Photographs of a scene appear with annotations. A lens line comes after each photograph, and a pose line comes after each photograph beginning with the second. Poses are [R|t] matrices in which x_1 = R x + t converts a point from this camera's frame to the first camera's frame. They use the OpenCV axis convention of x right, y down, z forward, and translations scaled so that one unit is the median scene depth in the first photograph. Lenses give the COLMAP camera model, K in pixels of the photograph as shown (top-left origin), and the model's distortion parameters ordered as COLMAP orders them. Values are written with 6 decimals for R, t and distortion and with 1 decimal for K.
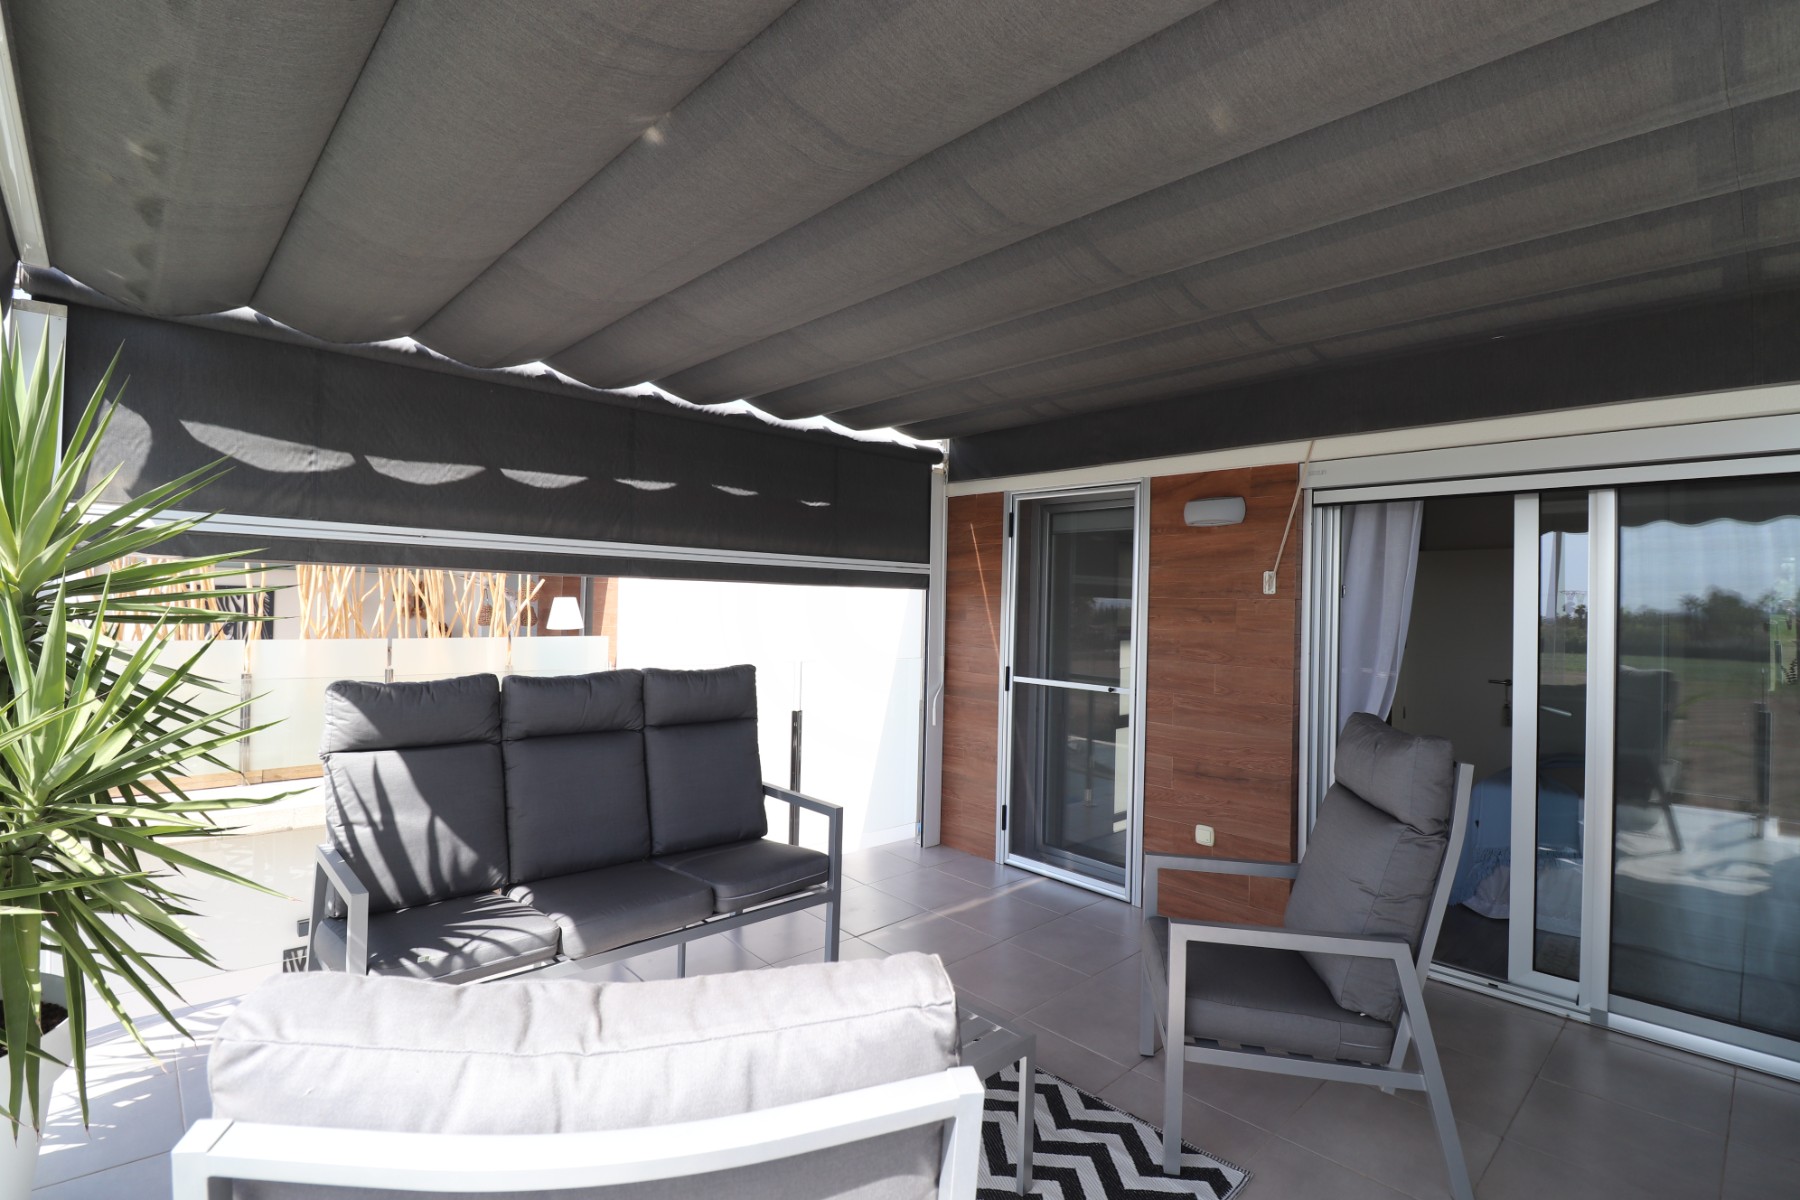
lens RADIAL K [[853.4, 0, 896.2], [0, 853.4, 600.4], [0, 0, 1]] dist [0.000068, -0.013121]
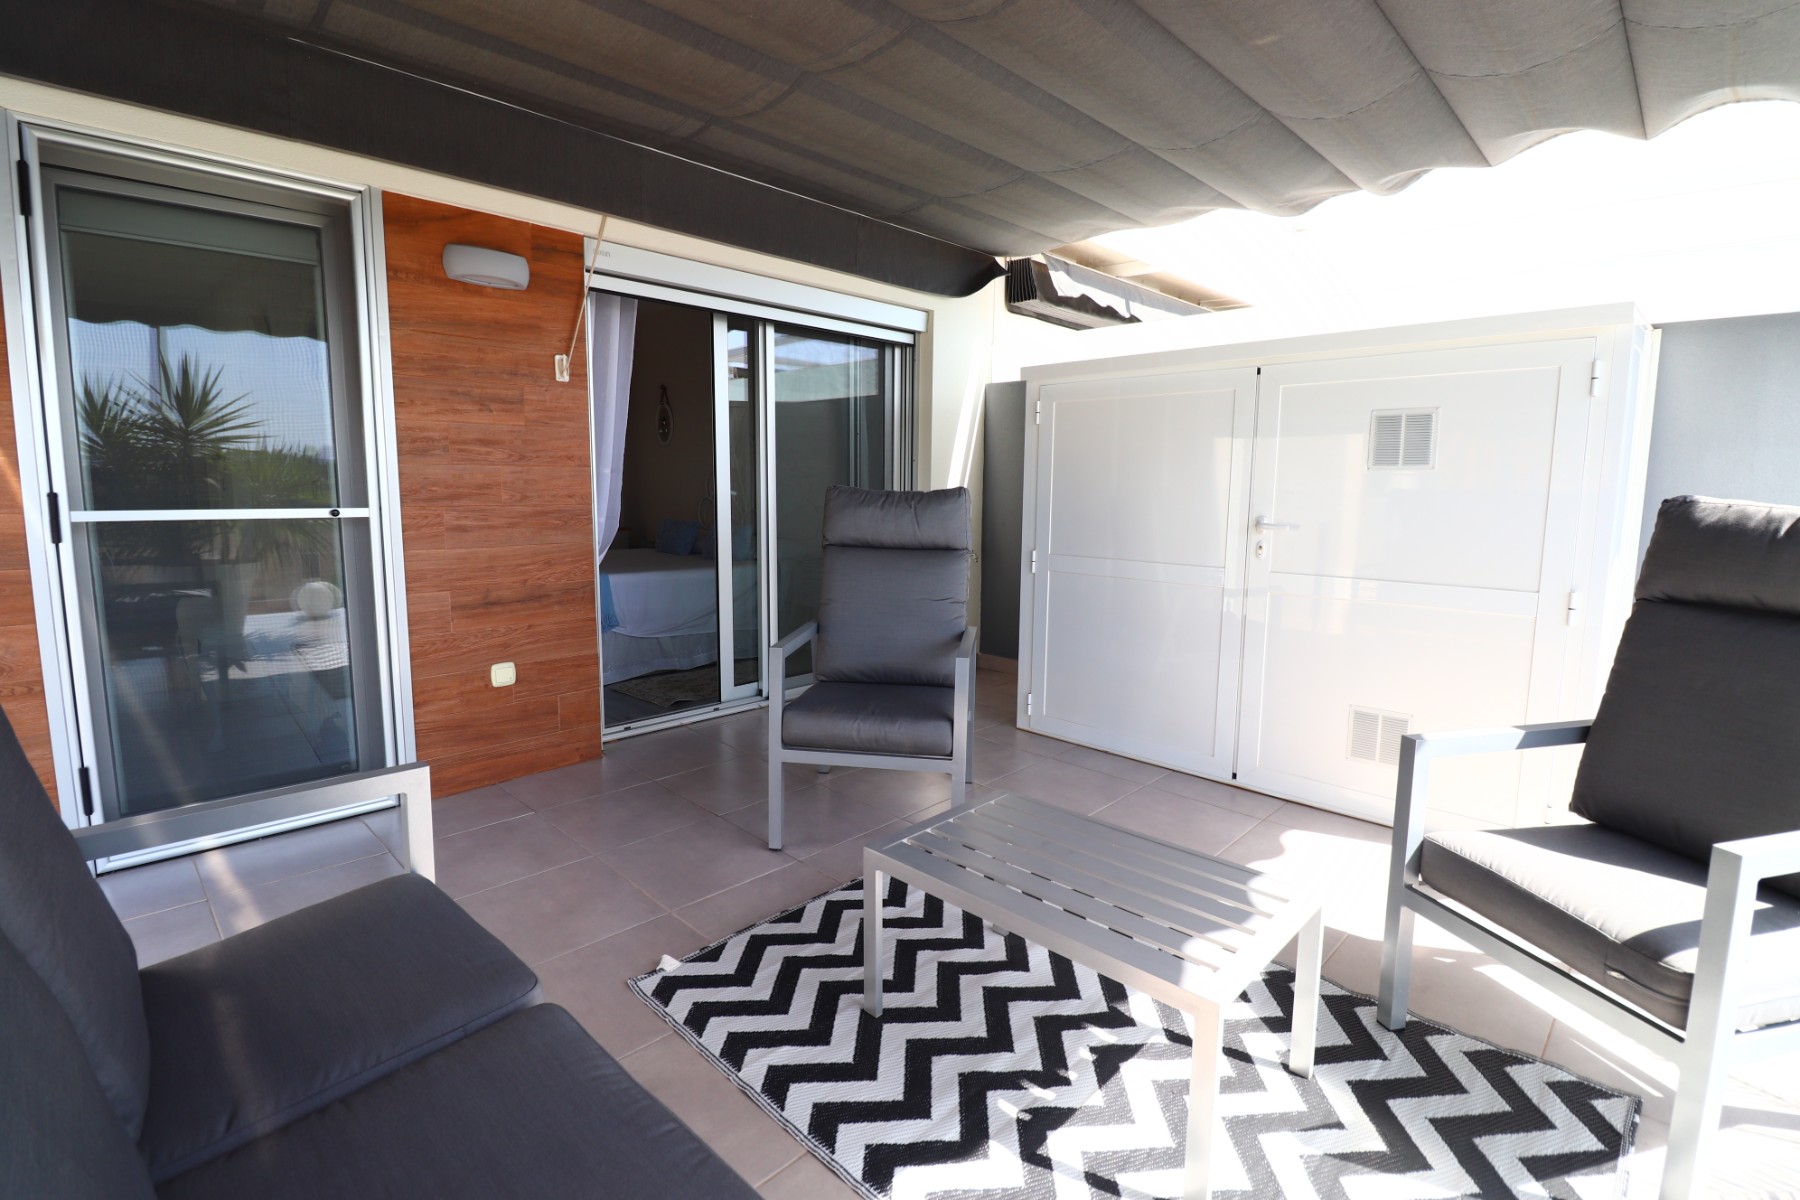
lens RADIAL K [[833.6, 0, 899.3], [0, 833.6, 589.3], [0, 0, 1]] dist [-0.000254, -0.011997]
pose [[-0.045867, -0.156361, 0.986634, -0.439211], [-0.017379, 0.987649, 0.155714, 0.061169], [-0.998796, -0.010004, -0.048017, 0.655029]]
